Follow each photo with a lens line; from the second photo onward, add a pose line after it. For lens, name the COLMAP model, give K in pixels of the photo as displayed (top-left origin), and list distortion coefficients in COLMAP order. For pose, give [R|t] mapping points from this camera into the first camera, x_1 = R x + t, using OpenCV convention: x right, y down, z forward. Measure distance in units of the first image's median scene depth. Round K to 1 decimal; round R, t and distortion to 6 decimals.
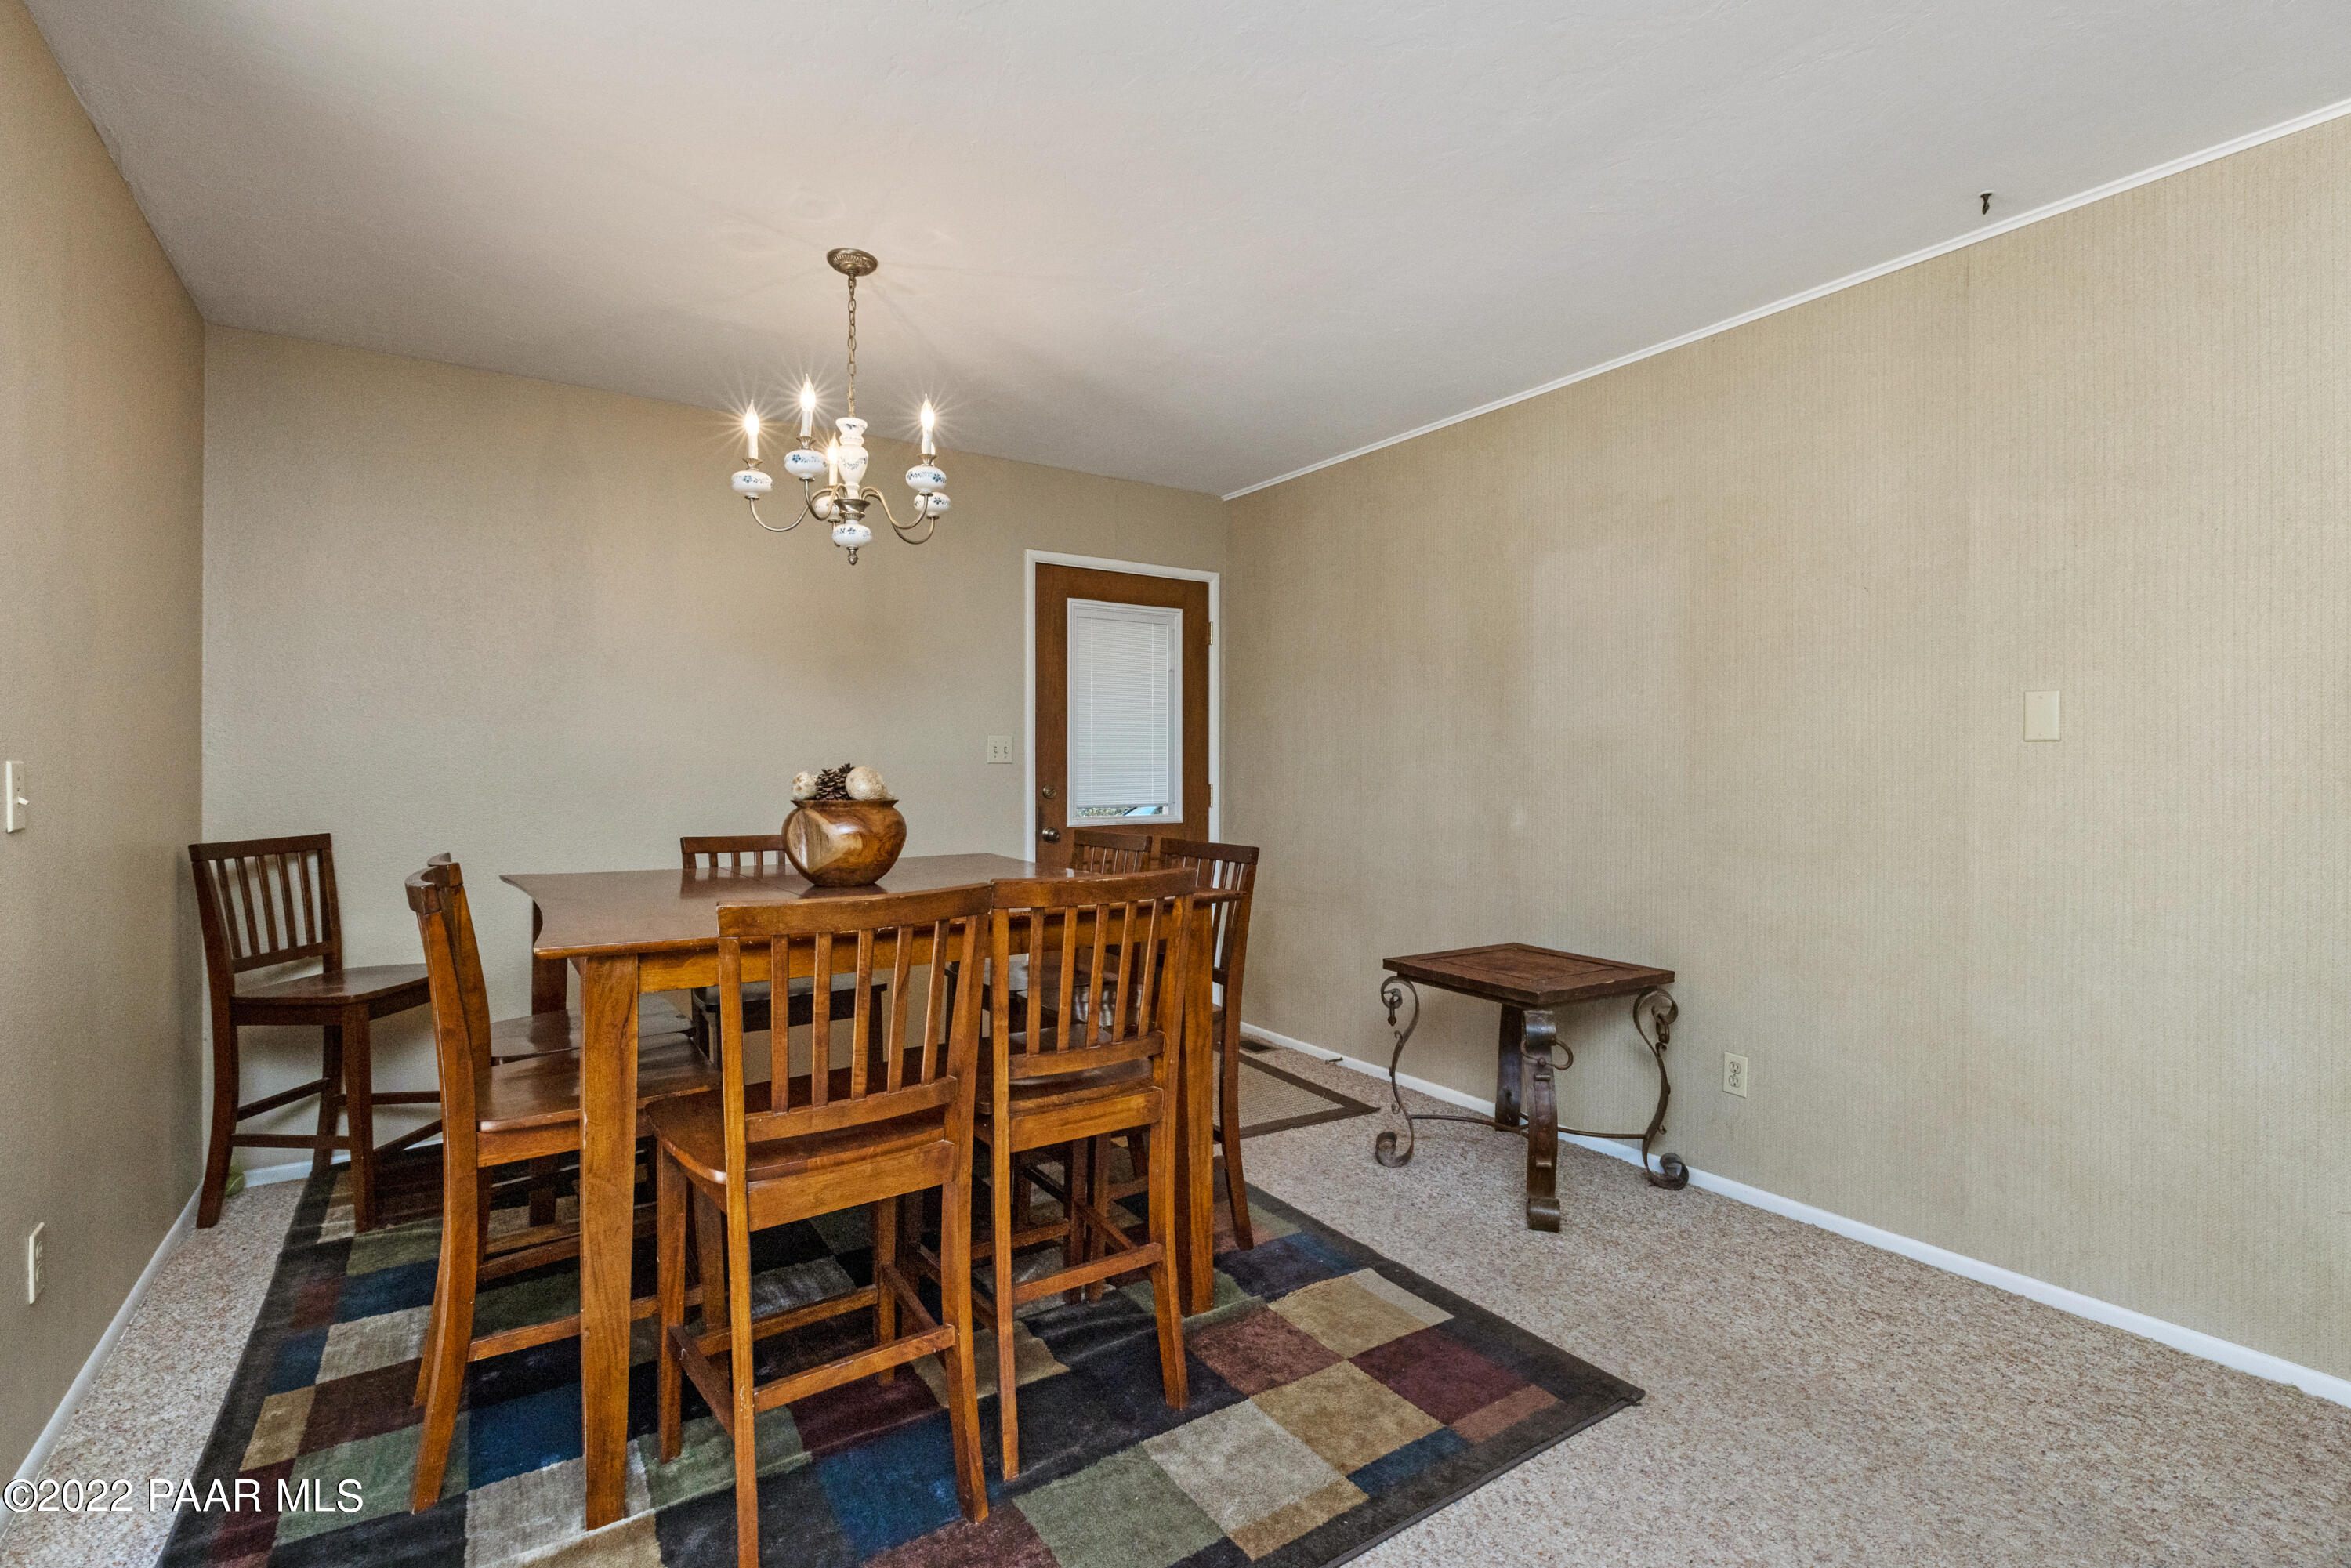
lens RADIAL K [[1041.4, 0, 1172.2], [0, 1041.4, 765.8], [0, 0, 1]] dist [-0.000172, -0.000093]
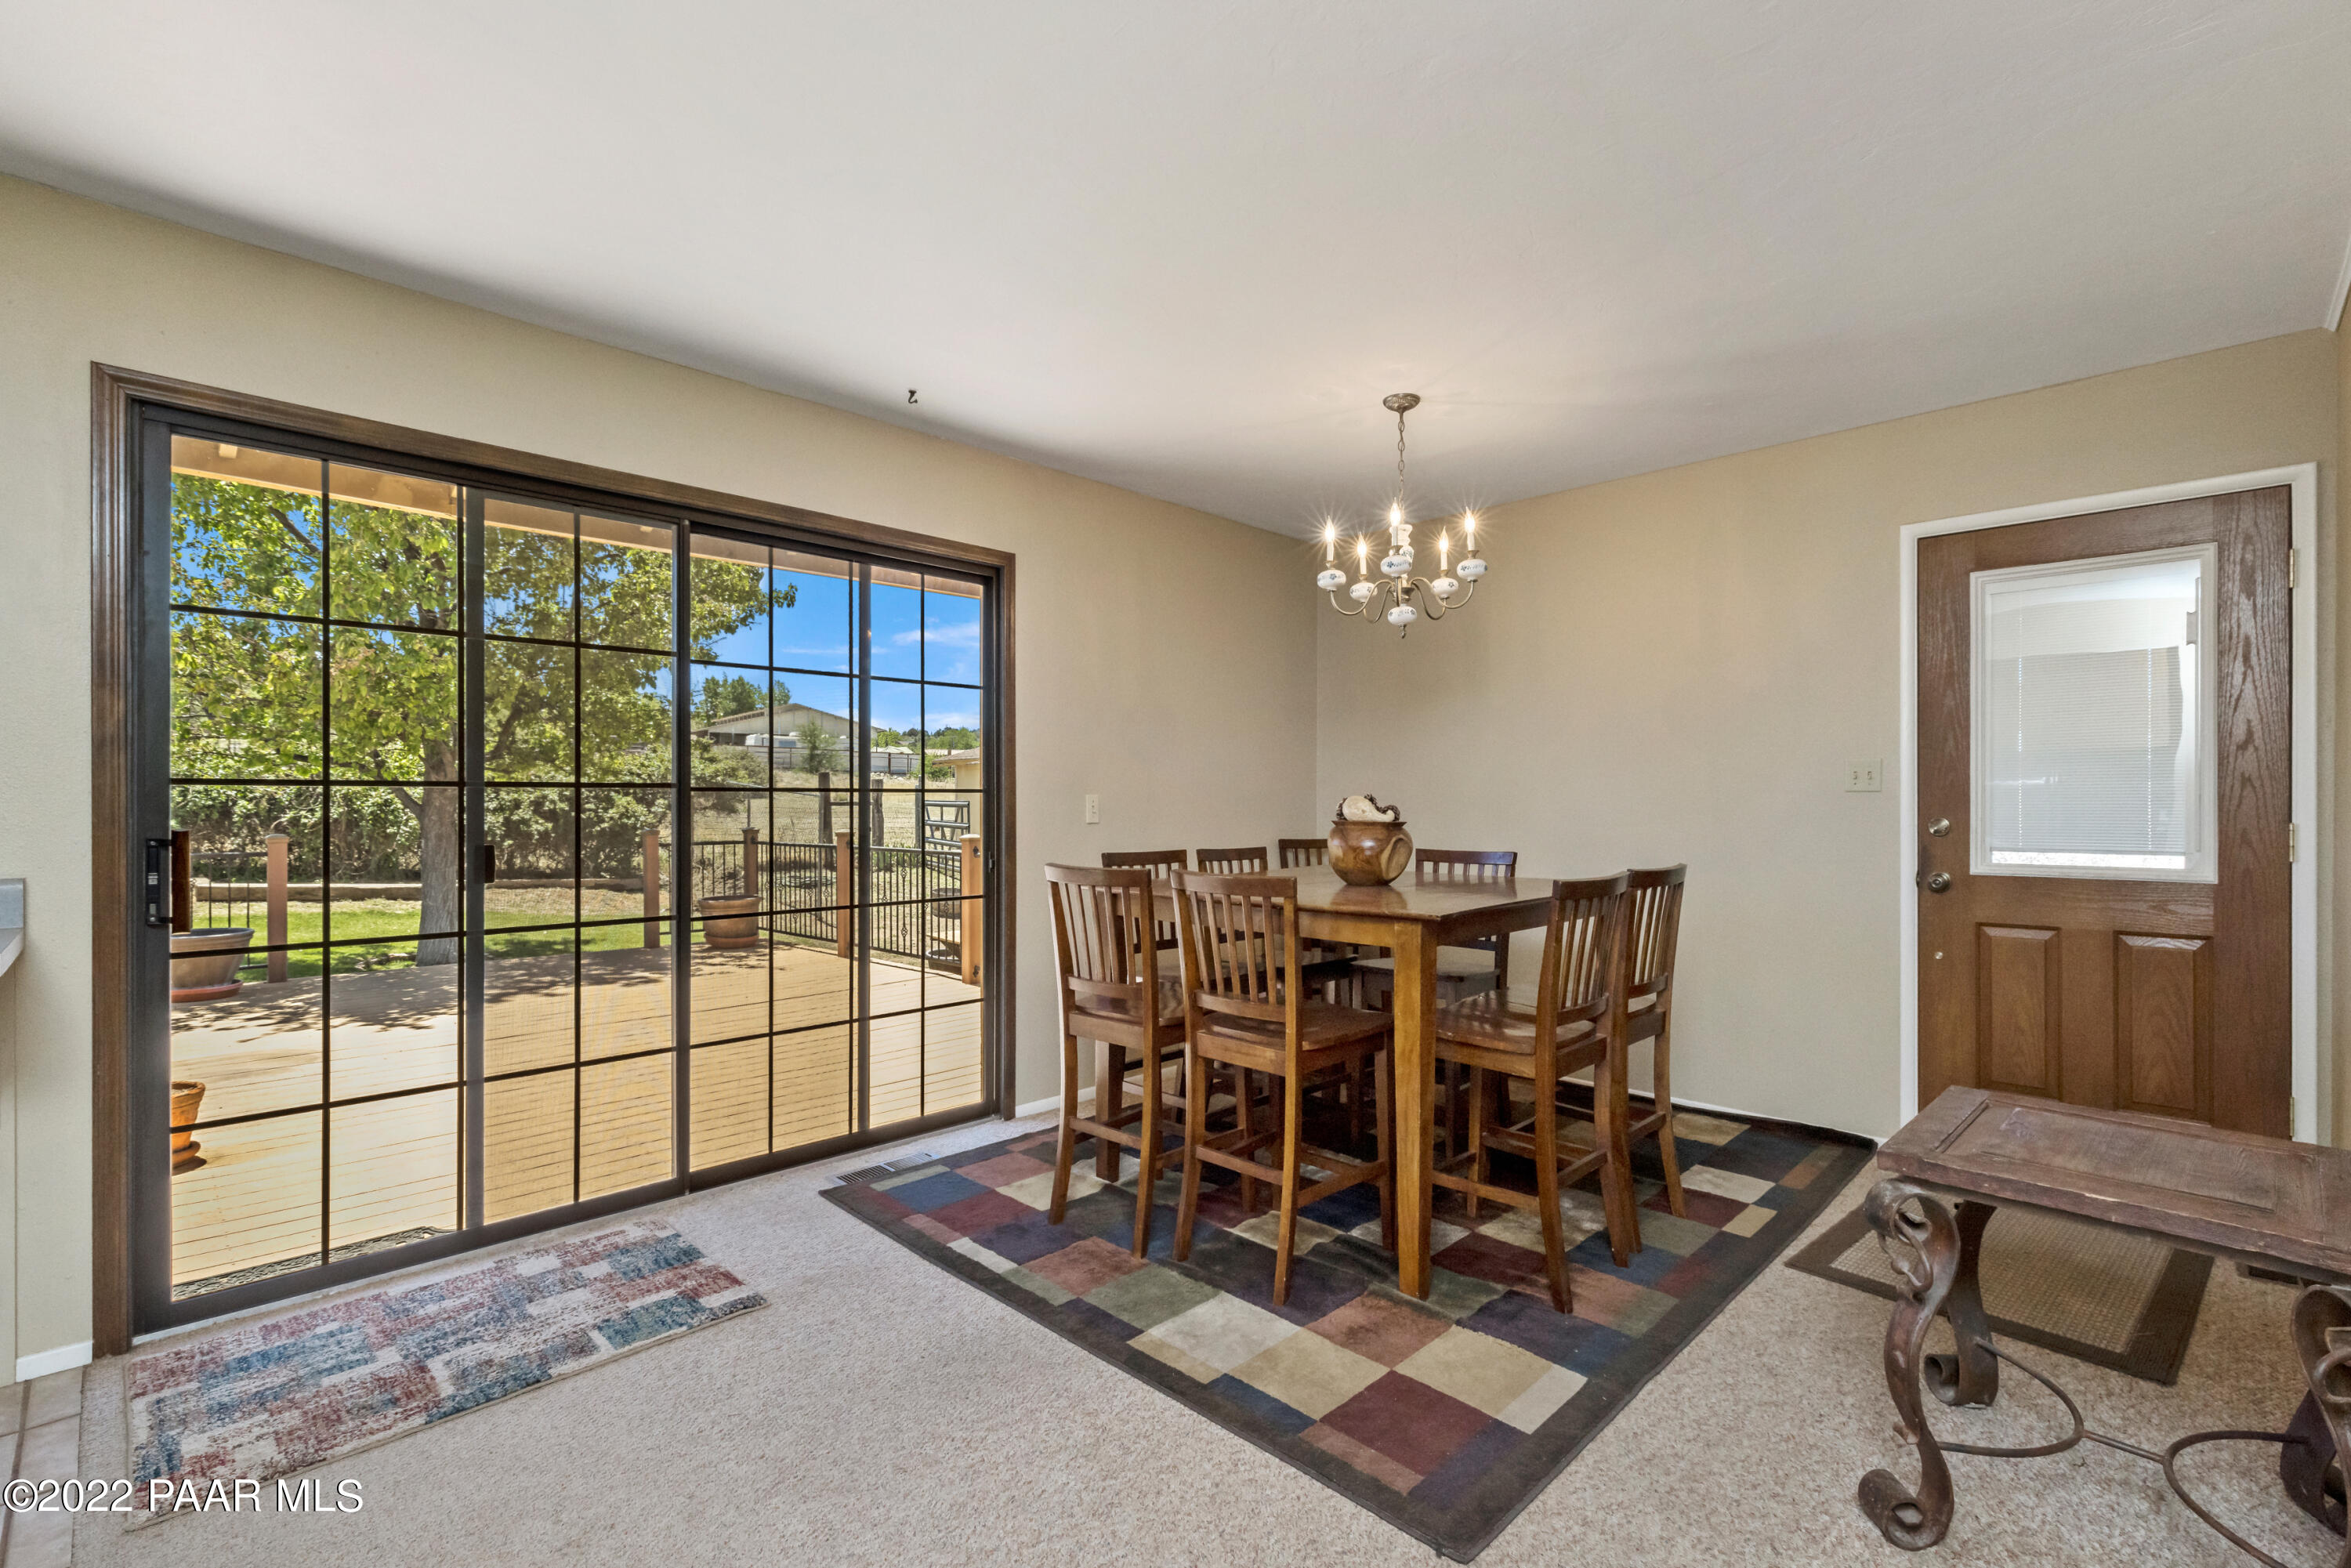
lens RADIAL K [[1054.0, 0, 1159.0], [0, 1054.0, 791.9], [0, 0, 1]] dist [-0.000721, -0.000547]
pose [[0.186990, -0.008863, -0.982322, 0.806304], [0.003262, 0.999959, -0.008401, 0.004975], [0.982356, -0.001634, 0.187011, 0.405395]]
